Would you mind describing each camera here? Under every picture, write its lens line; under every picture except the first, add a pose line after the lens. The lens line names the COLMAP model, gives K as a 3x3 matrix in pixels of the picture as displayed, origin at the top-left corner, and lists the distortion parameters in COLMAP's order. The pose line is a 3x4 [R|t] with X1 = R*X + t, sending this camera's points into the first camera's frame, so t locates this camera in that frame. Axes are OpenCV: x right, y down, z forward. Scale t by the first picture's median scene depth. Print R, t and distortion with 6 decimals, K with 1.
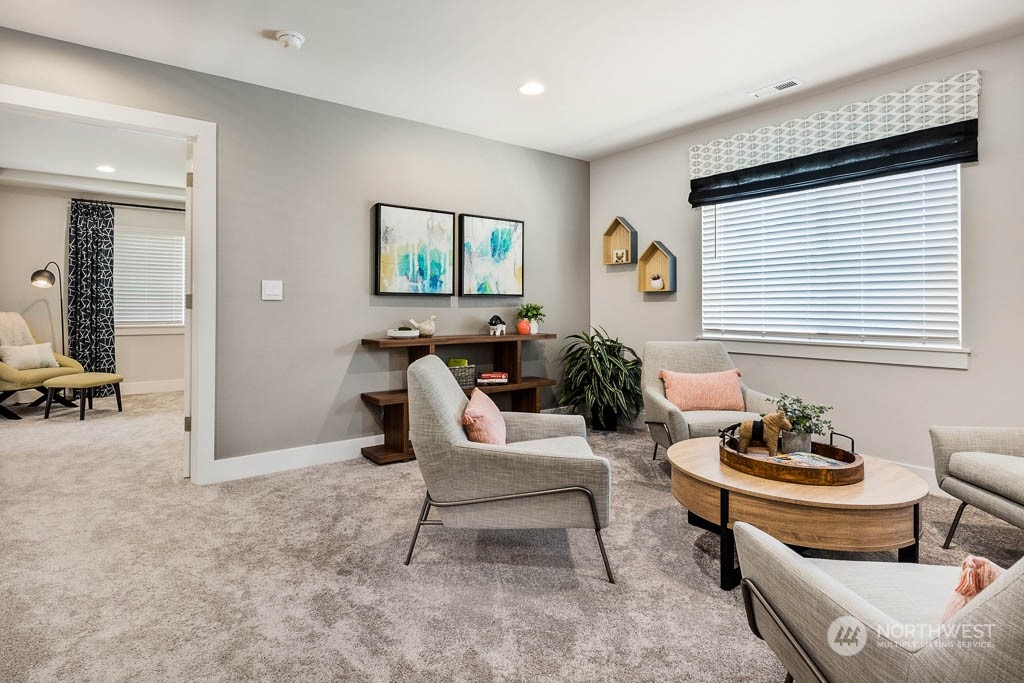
lens RADIAL K [[522.2, 0, 460.0], [0, 522.2, 313.2], [0, 0, 1]] dist [-0.001470, -0.000072]
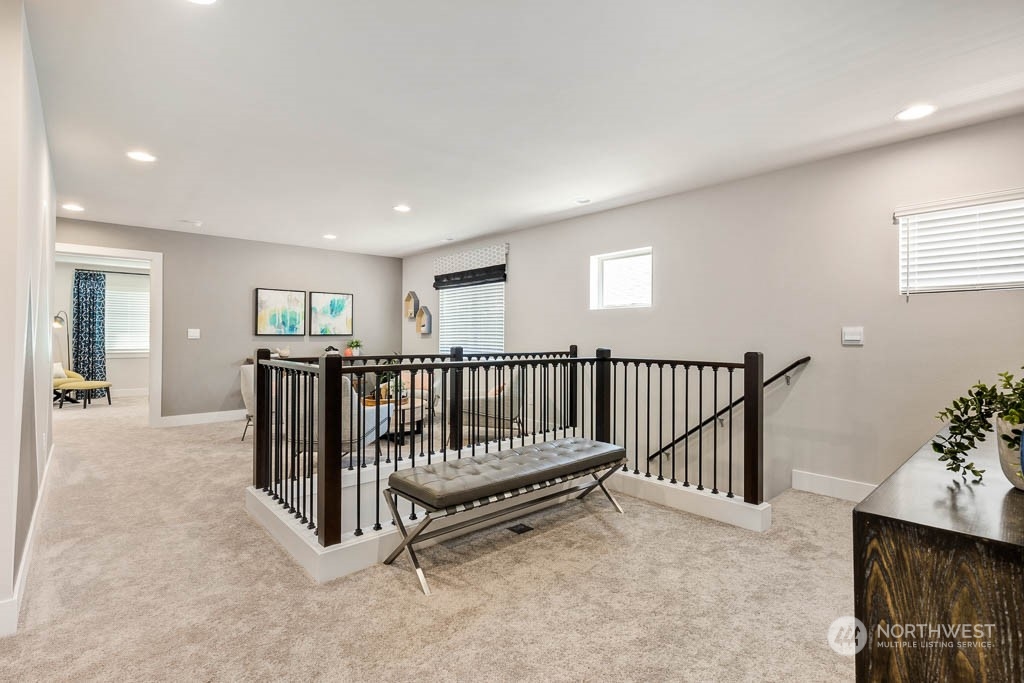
lens RADIAL K [[483.9, 0, 512.0], [0, 483.9, 341.5], [0, 0, 1]] dist [-0.001521, -0.000193]
pose [[0.992606, 0.001923, 0.121364, 0.487745], [-0.002084, 0.999997, 0.001197, -0.014769], [-0.121361, -0.001441, 0.992607, -0.770331]]
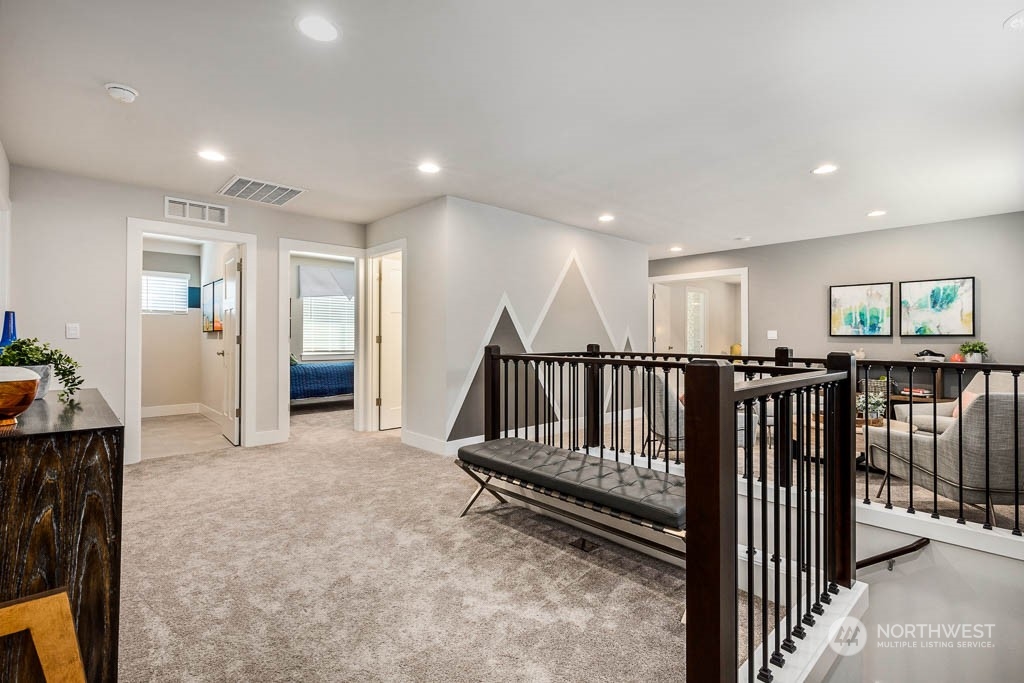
lens RADIAL K [[472.0, 0, 512.0], [0, 472.0, 341.5], [0, 0, 1]] dist [-0.017633, -0.000103]
pose [[0.131408, 0.007370, -0.991301, 1.146886], [-0.012041, 0.999910, 0.005838, -0.011525], [0.991255, 0.011169, 0.131485, -0.279722]]
